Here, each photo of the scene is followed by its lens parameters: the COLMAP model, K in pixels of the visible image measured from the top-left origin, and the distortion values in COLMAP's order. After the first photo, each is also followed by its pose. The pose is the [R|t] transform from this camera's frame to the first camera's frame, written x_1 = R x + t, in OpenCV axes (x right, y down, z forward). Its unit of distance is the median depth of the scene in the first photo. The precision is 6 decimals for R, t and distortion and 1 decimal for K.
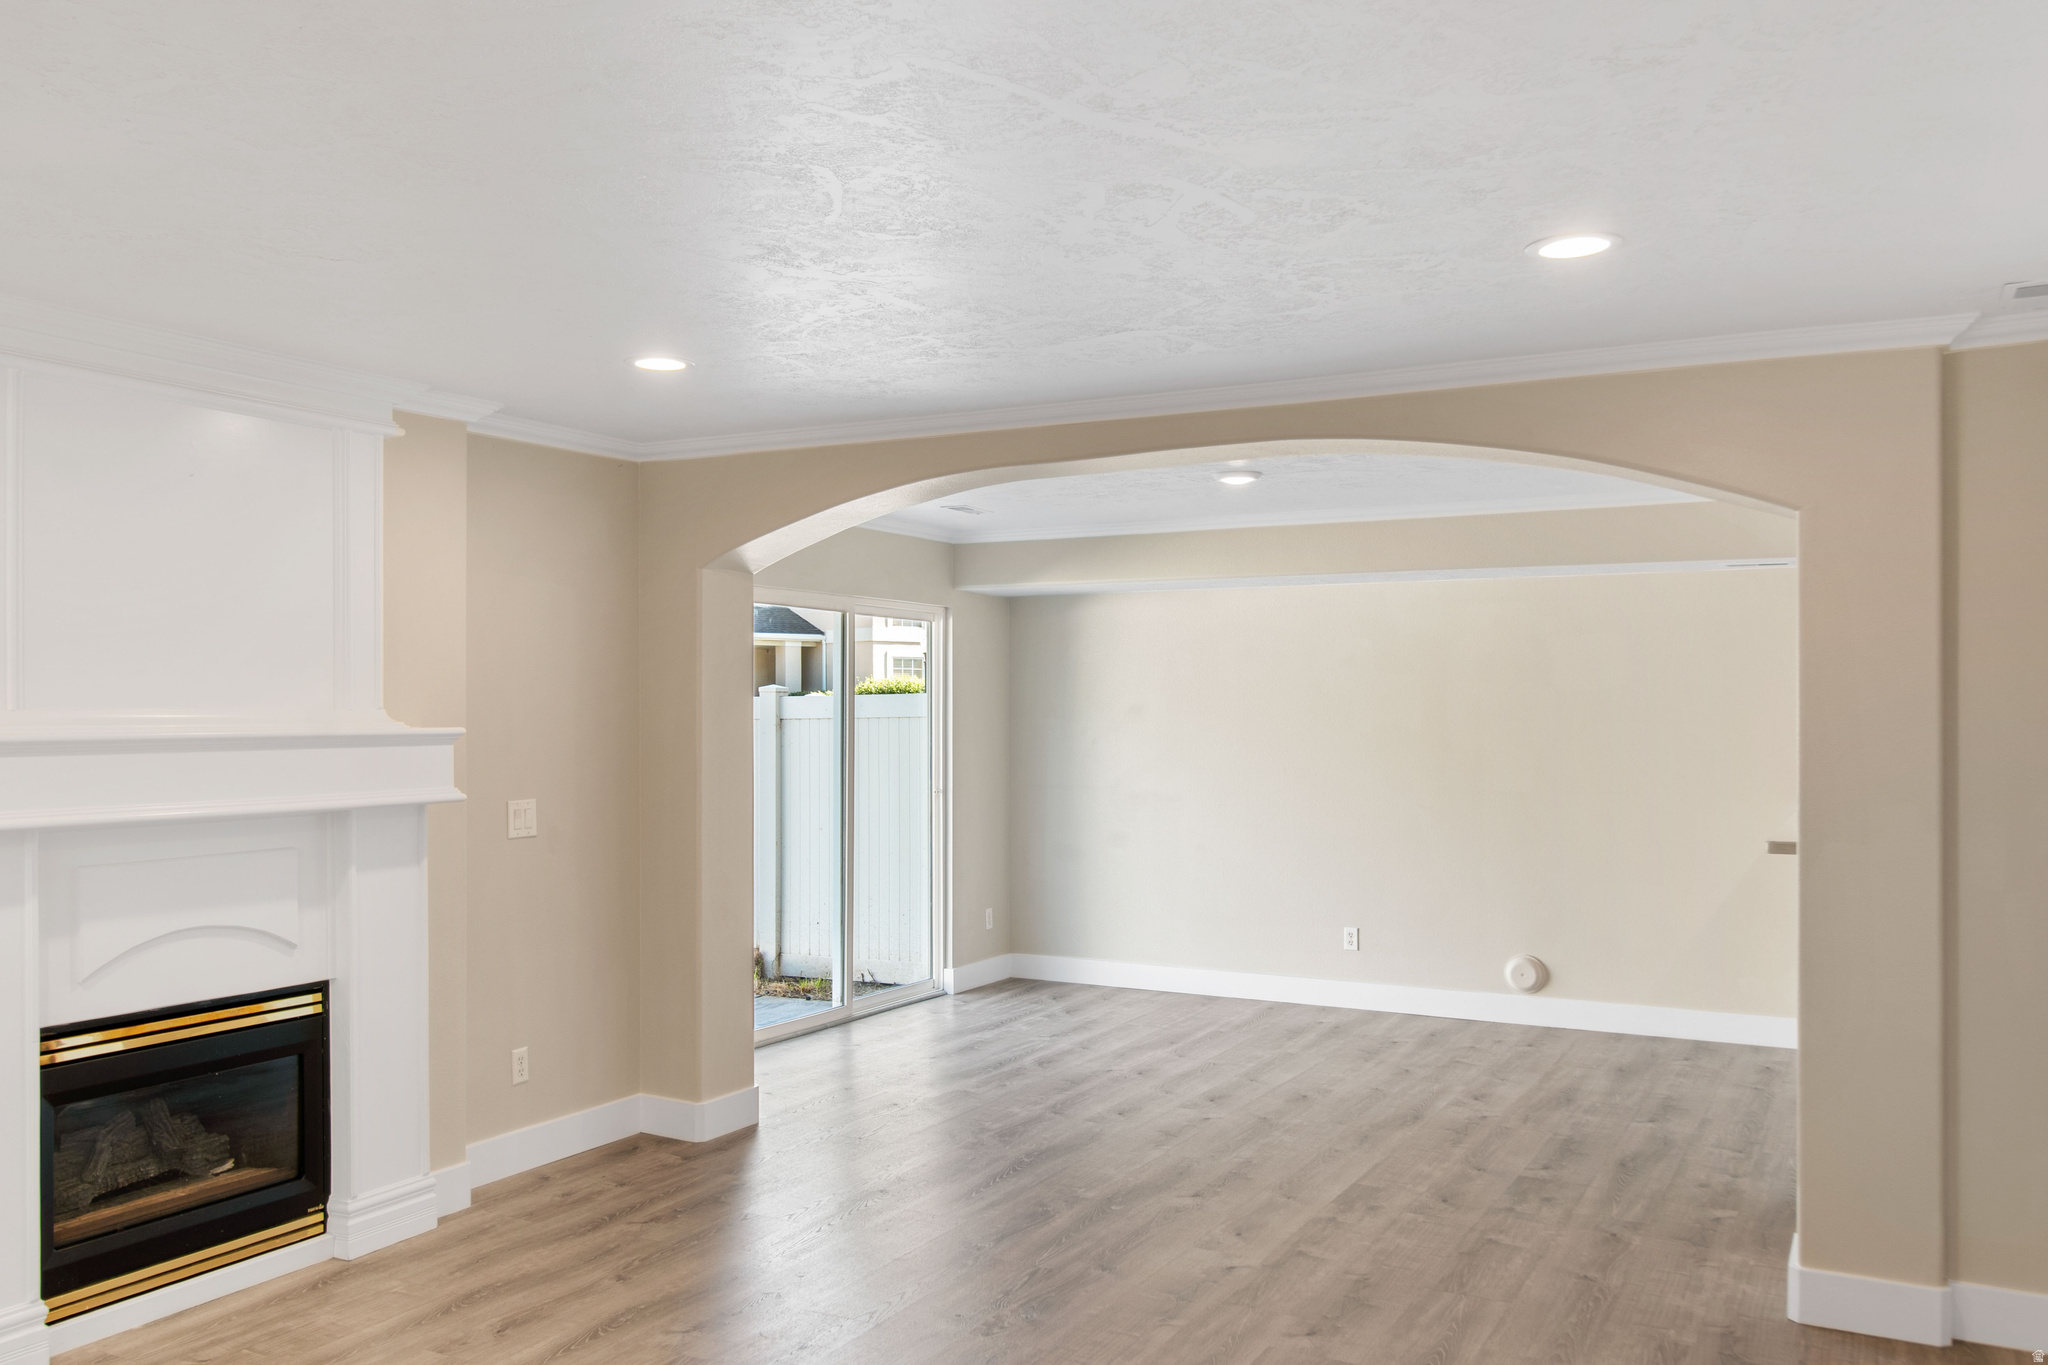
lens RADIAL K [[1731.7, 0, 1025.8], [0, 1731.7, 687.8], [0, 0, 1]] dist [-0.000317, -0.001720]
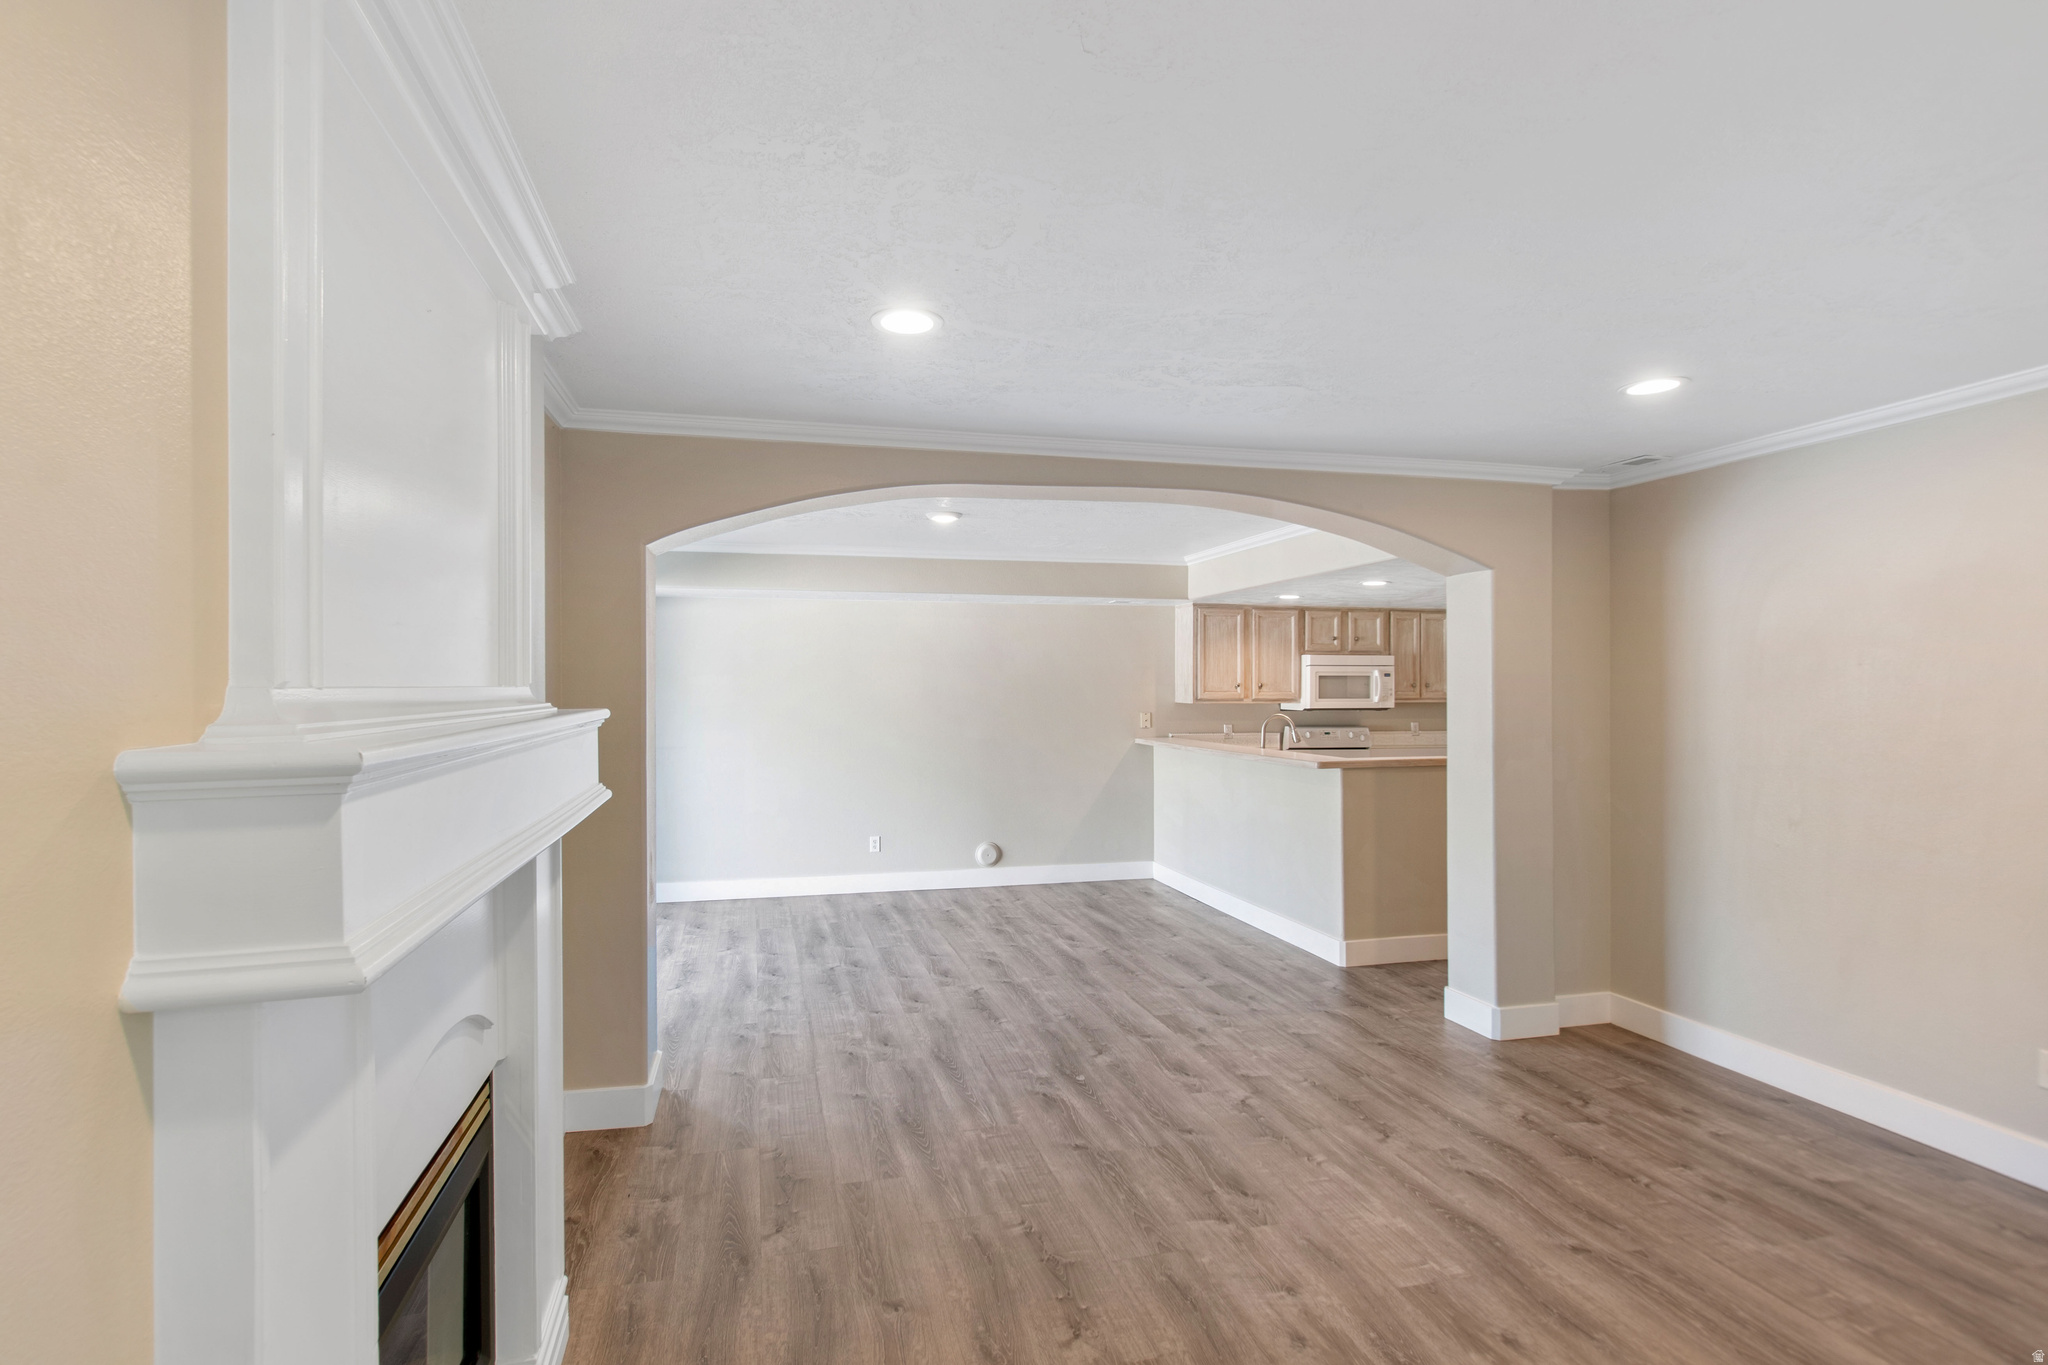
lens RADIAL K [[995.2, 0, 1016.2], [0, 995.2, 688.7], [0, 0, 1]] dist [0.002841, 0.000025]
pose [[0.734156, -0.005718, 0.678957, -0.447548], [-0.003258, 0.999923, 0.011944, 0.005698], [-0.678973, -0.010981, 0.734081, 0.469148]]
